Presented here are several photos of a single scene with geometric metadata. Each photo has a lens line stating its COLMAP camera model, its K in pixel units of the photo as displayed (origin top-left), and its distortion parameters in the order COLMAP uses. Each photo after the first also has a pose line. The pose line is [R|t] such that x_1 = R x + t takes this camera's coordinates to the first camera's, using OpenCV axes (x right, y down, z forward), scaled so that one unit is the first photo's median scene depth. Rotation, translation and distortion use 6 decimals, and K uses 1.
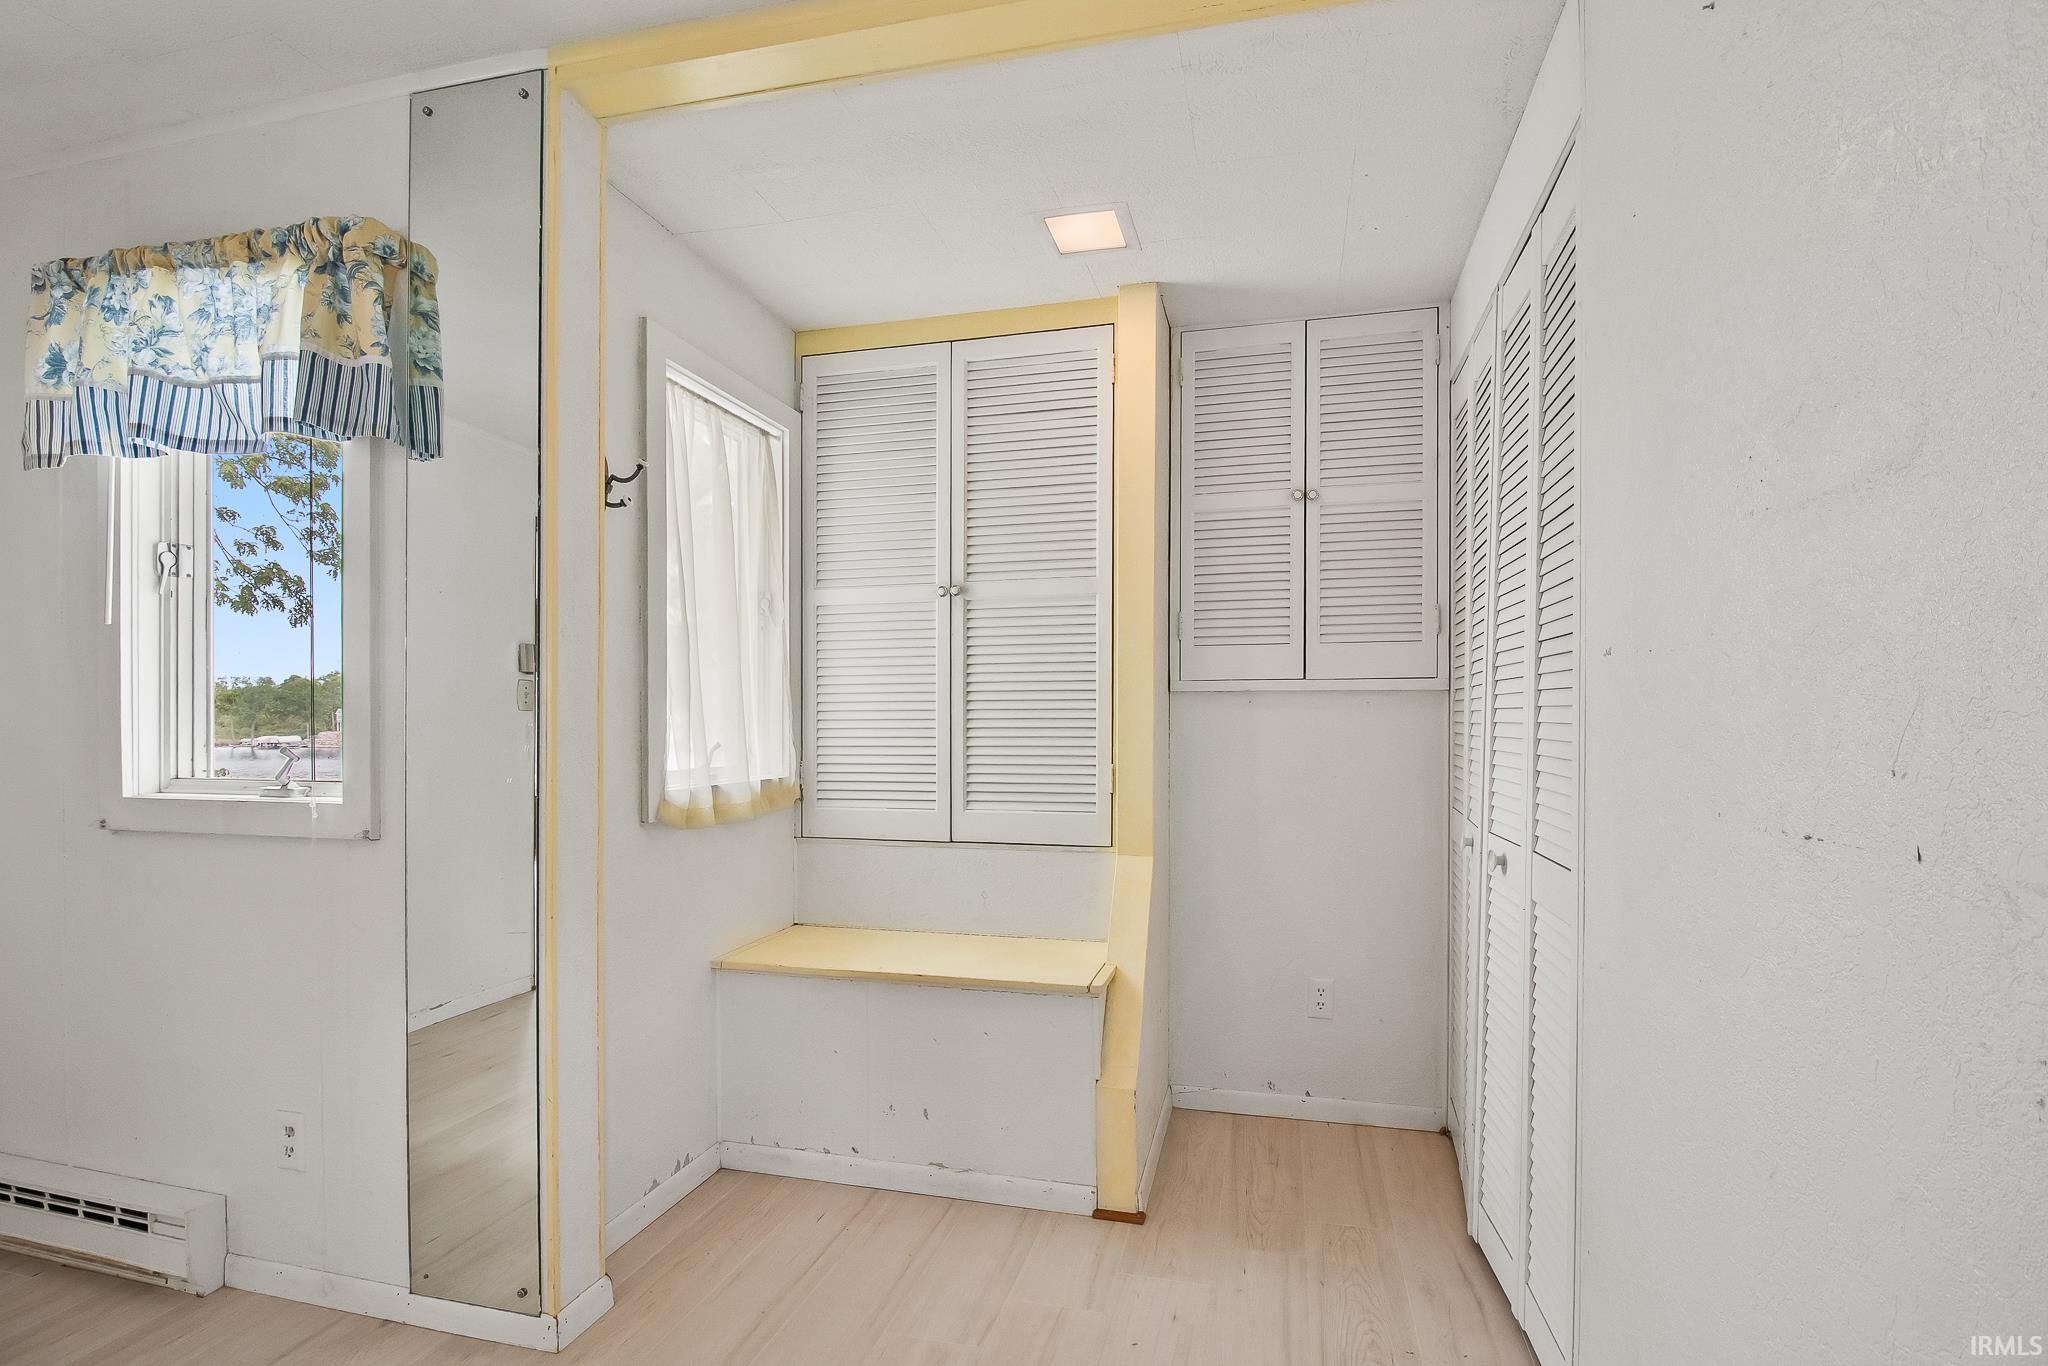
lens RADIAL K [[980.0, 0, 1026.6], [0, 980.0, 735.6], [0, 0, 1]] dist [-0.000315, -0.009733]
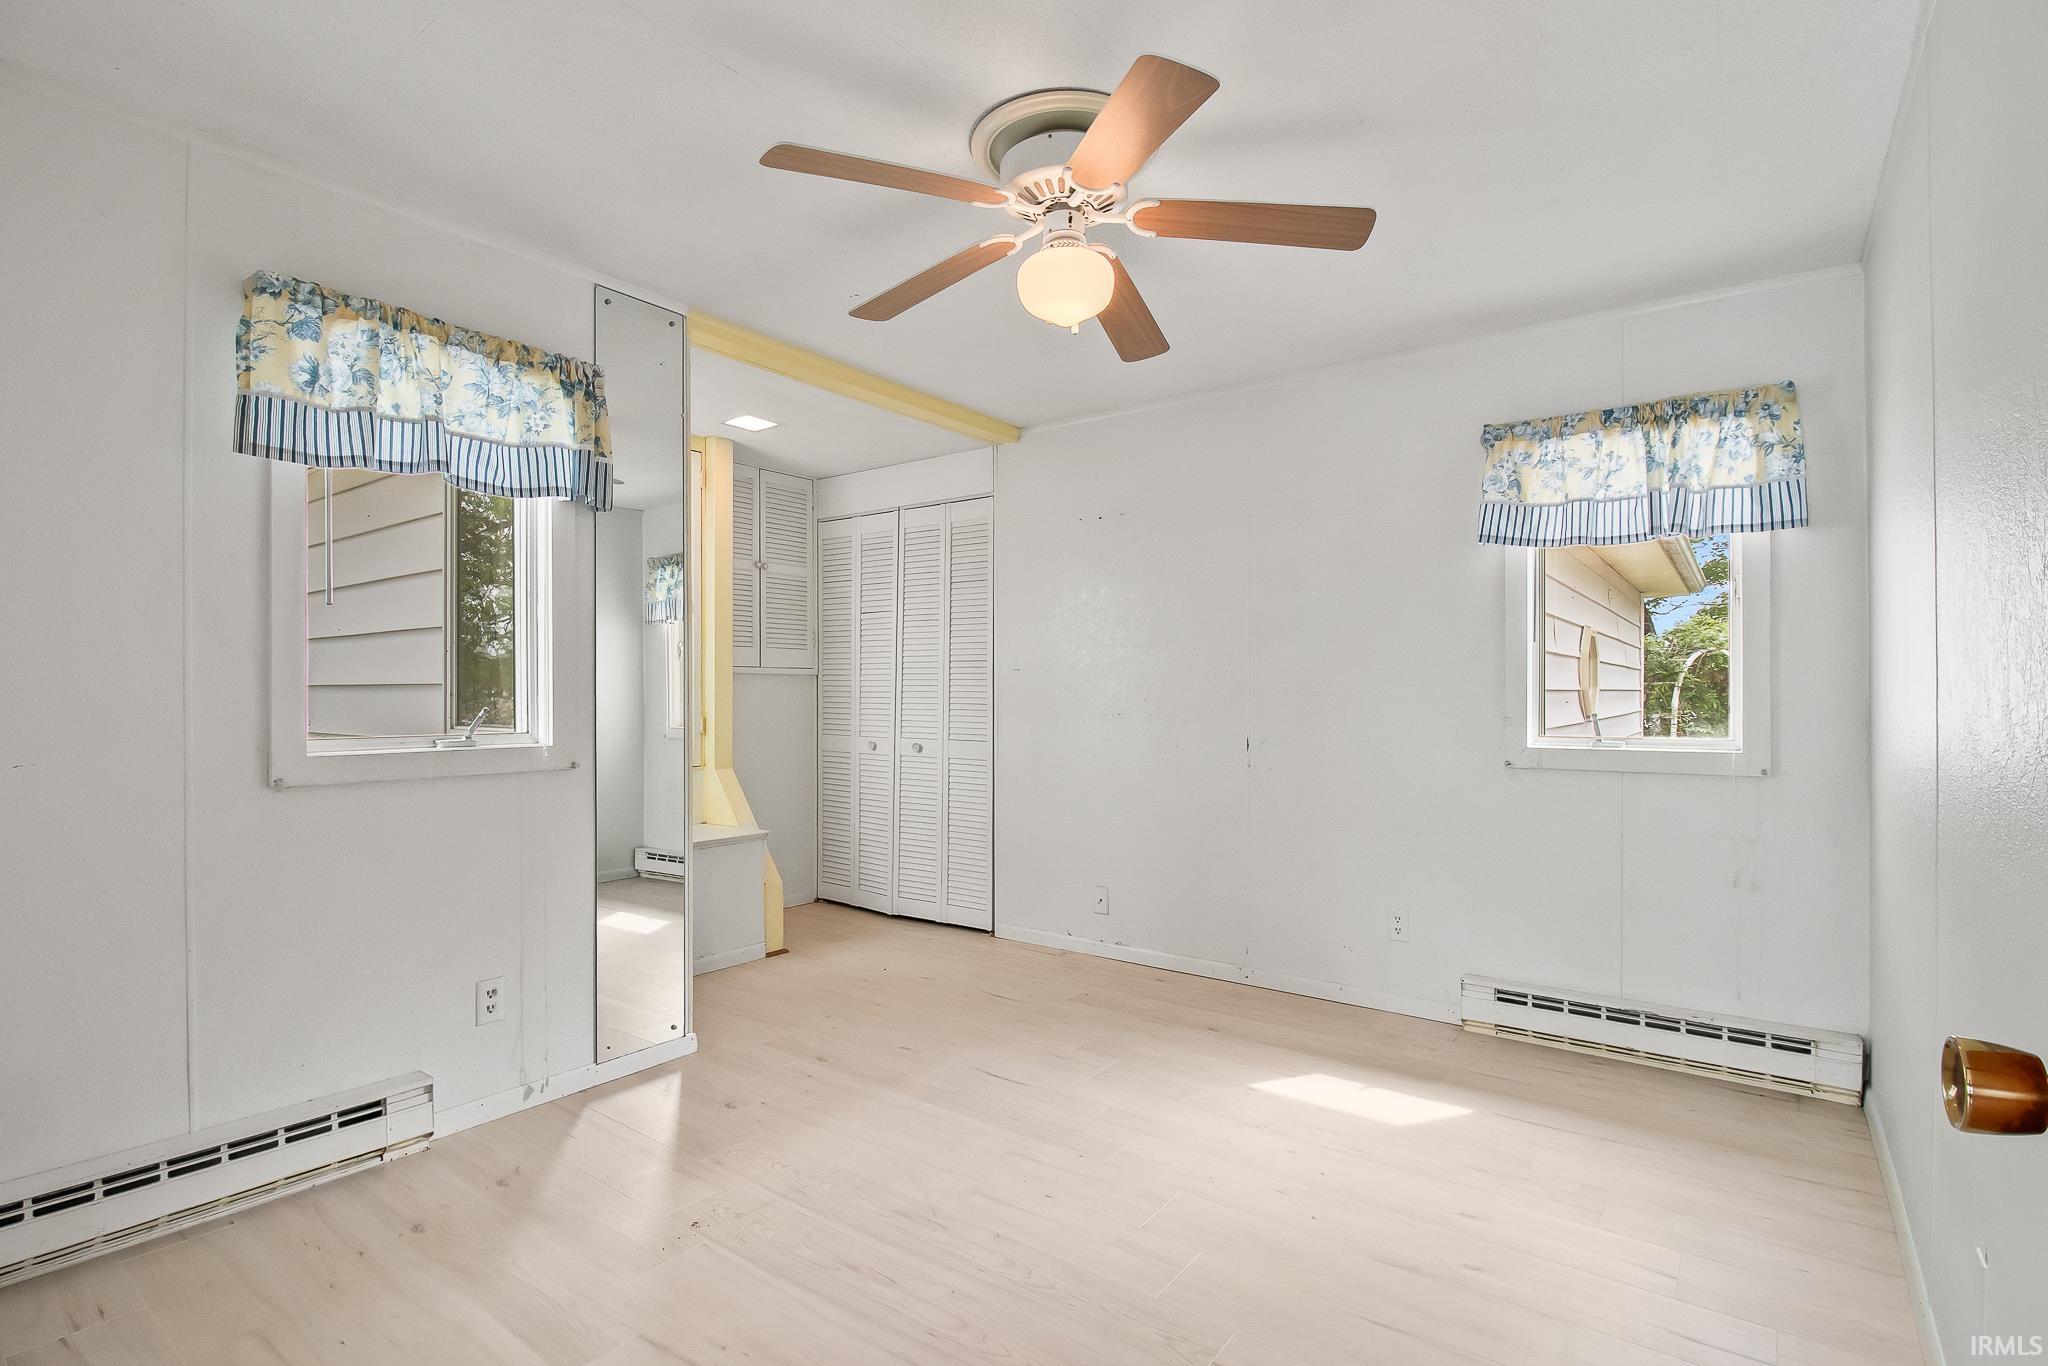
lens RADIAL K [[980.0, 0, 1038.5], [0, 980.0, 688.0], [0, 0, 1]] dist [-0.000315, -0.009733]
pose [[0.376454, 0.004600, 0.926424, -1.698821], [0.009982, 0.999909, -0.009021, 0.002542], [-0.926382, 0.012643, 0.376374, -0.213971]]
